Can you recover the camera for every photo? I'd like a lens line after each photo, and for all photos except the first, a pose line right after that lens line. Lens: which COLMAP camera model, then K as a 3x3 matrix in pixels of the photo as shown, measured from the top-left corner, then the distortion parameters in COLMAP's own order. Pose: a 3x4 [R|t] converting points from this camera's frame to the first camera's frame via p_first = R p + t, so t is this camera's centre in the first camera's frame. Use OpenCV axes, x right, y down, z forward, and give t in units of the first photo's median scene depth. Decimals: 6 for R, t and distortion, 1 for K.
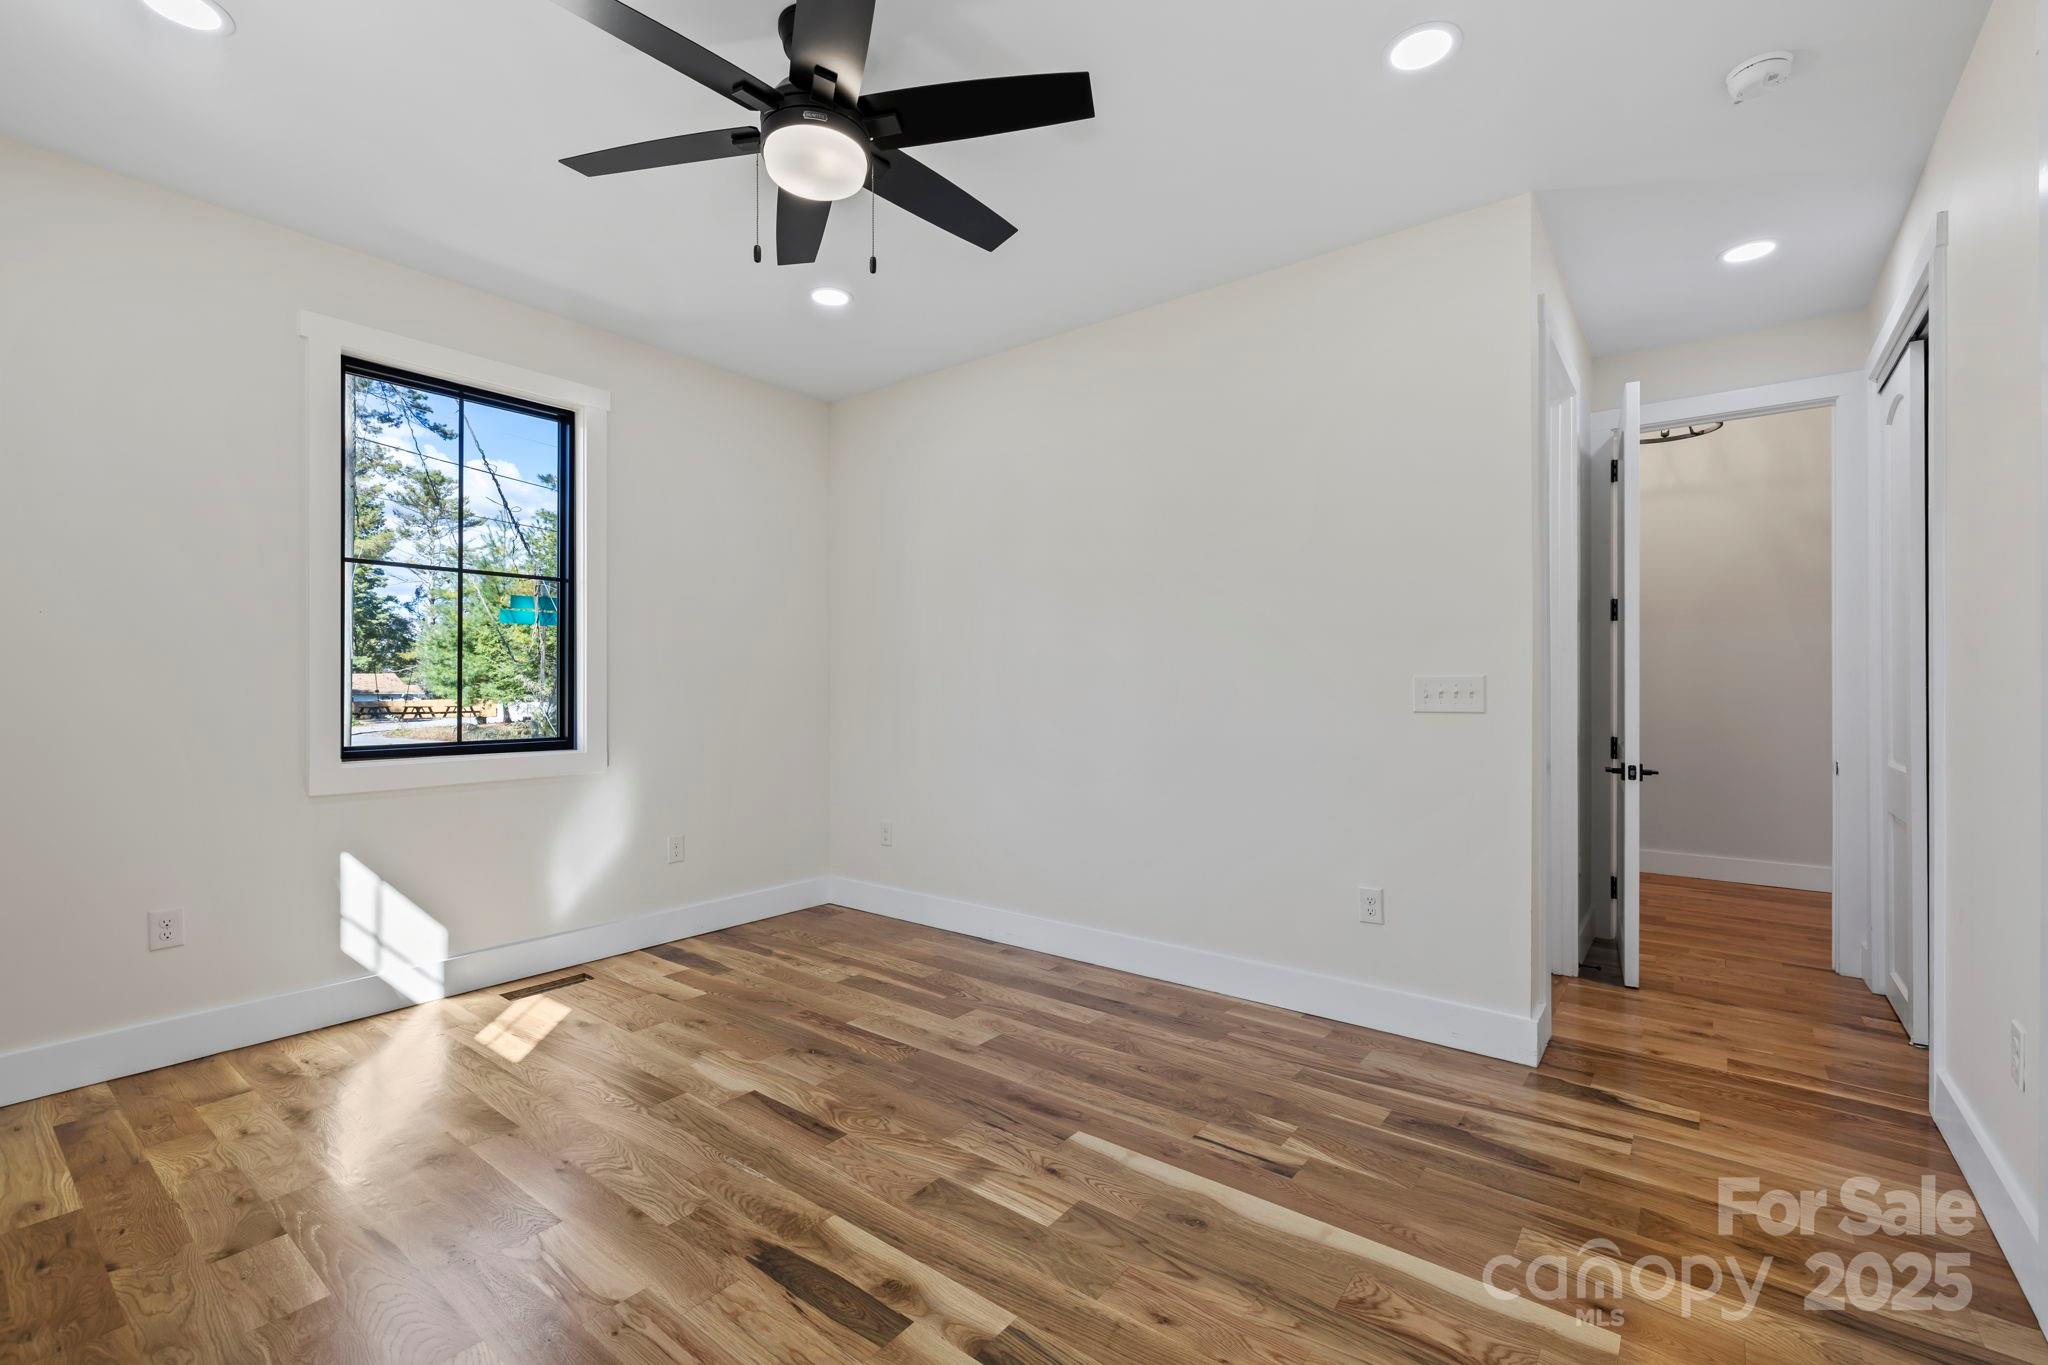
lens RADIAL K [[883.0, 0, 1011.5], [0, 883.0, 682.7], [0, 0, 1]] dist [0.015734, -0.000477]
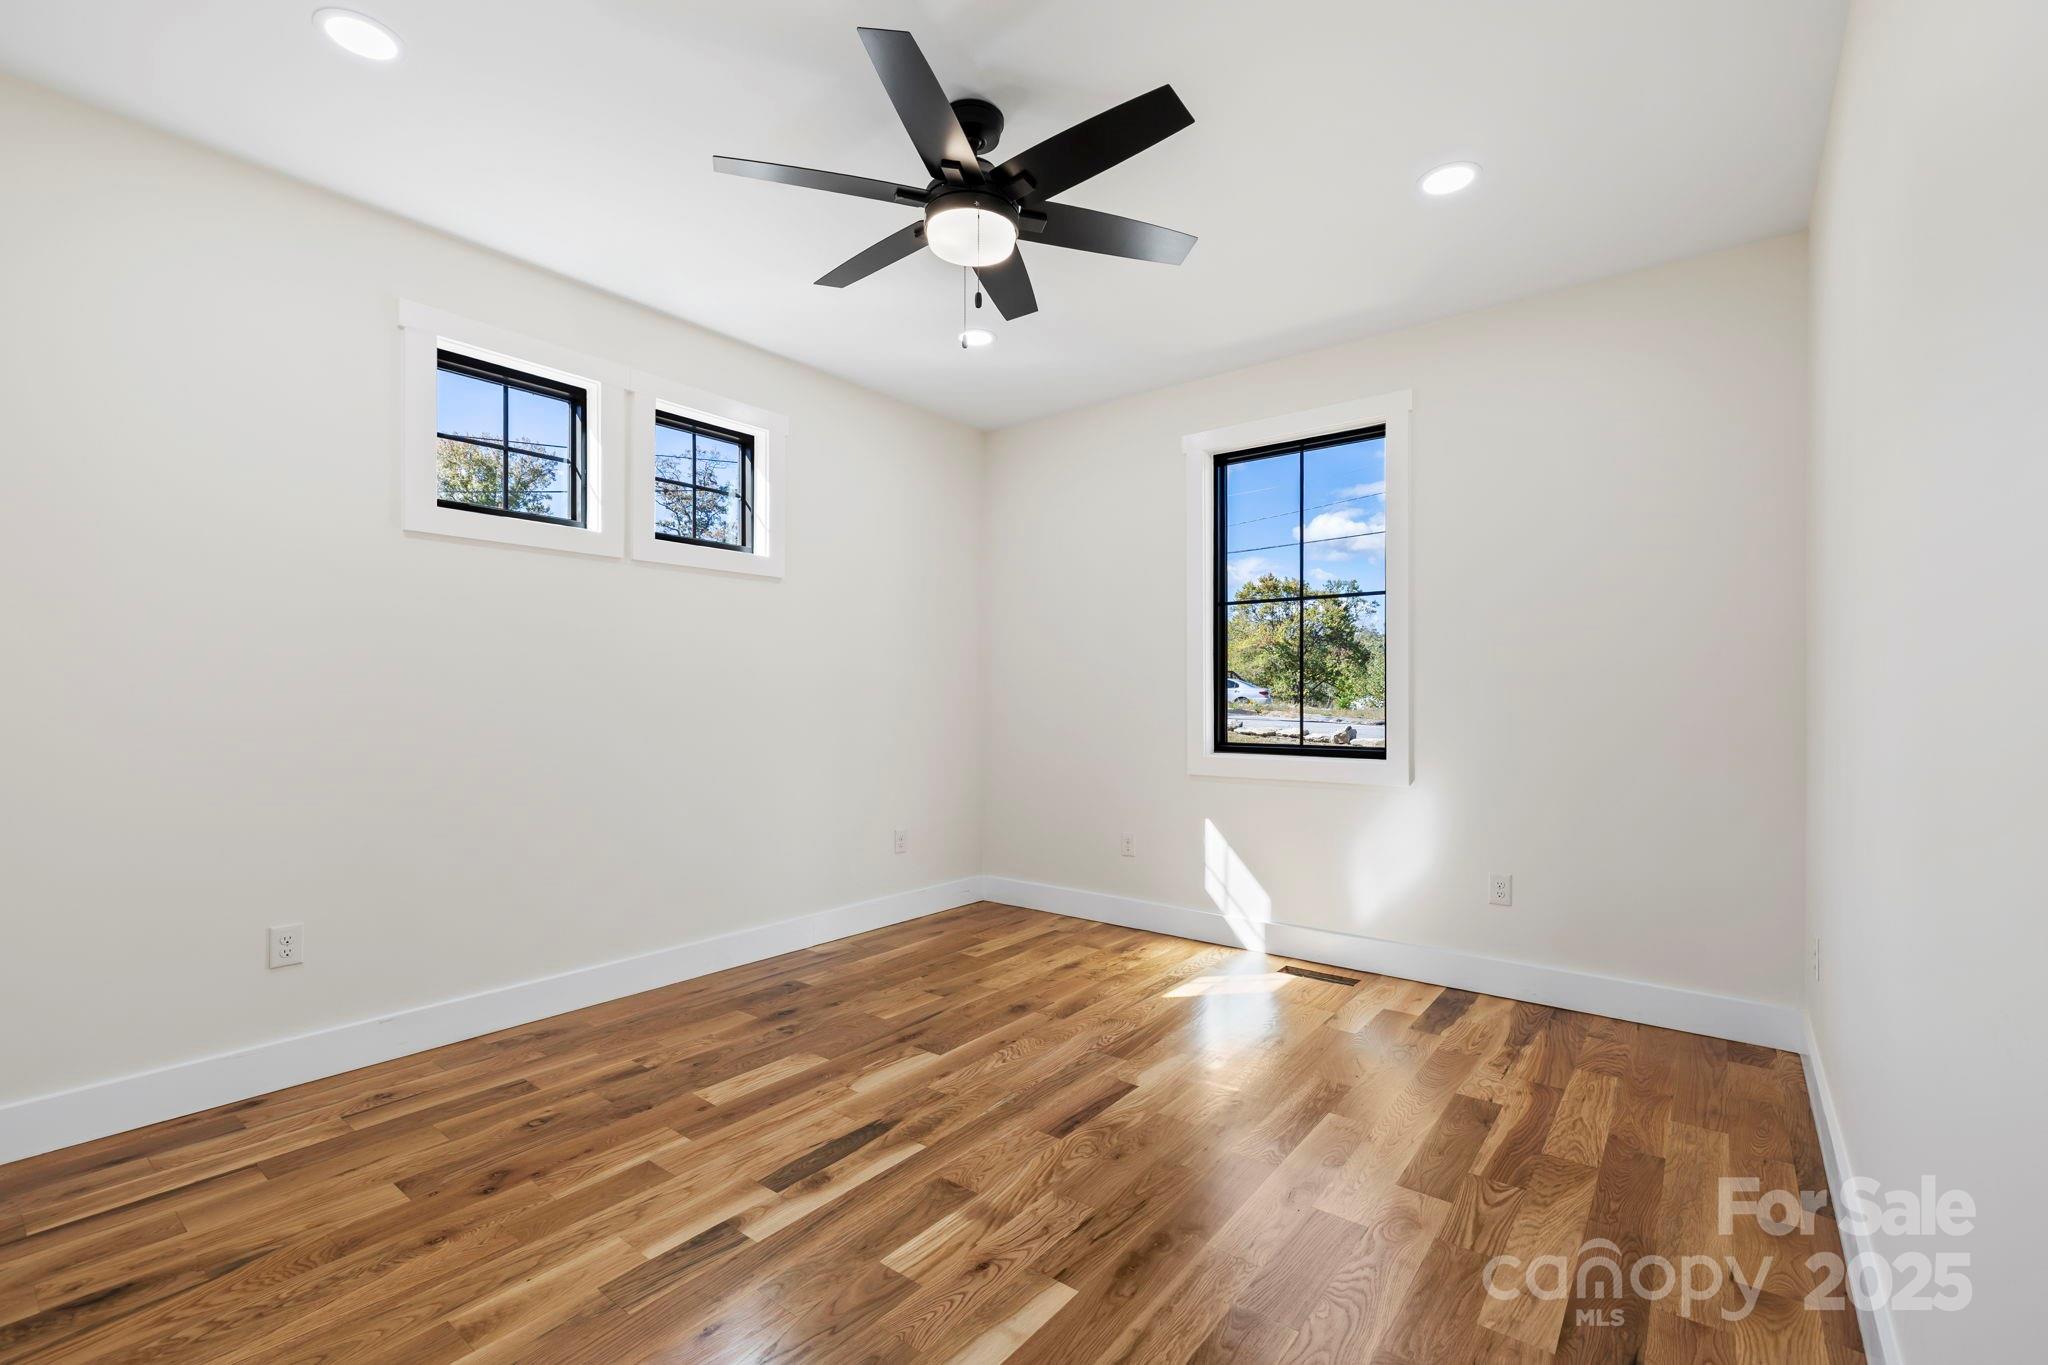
lens RADIAL K [[883.0, 0, 1024.2], [0, 883.0, 704.0], [0, 0, 1]] dist [0.015734, -0.000477]
pose [[0.004858, 0.004110, -0.999980, 0.599242], [0.007010, 0.999967, 0.004144, 0.005069], [0.999964, -0.007030, 0.004829, 0.694418]]
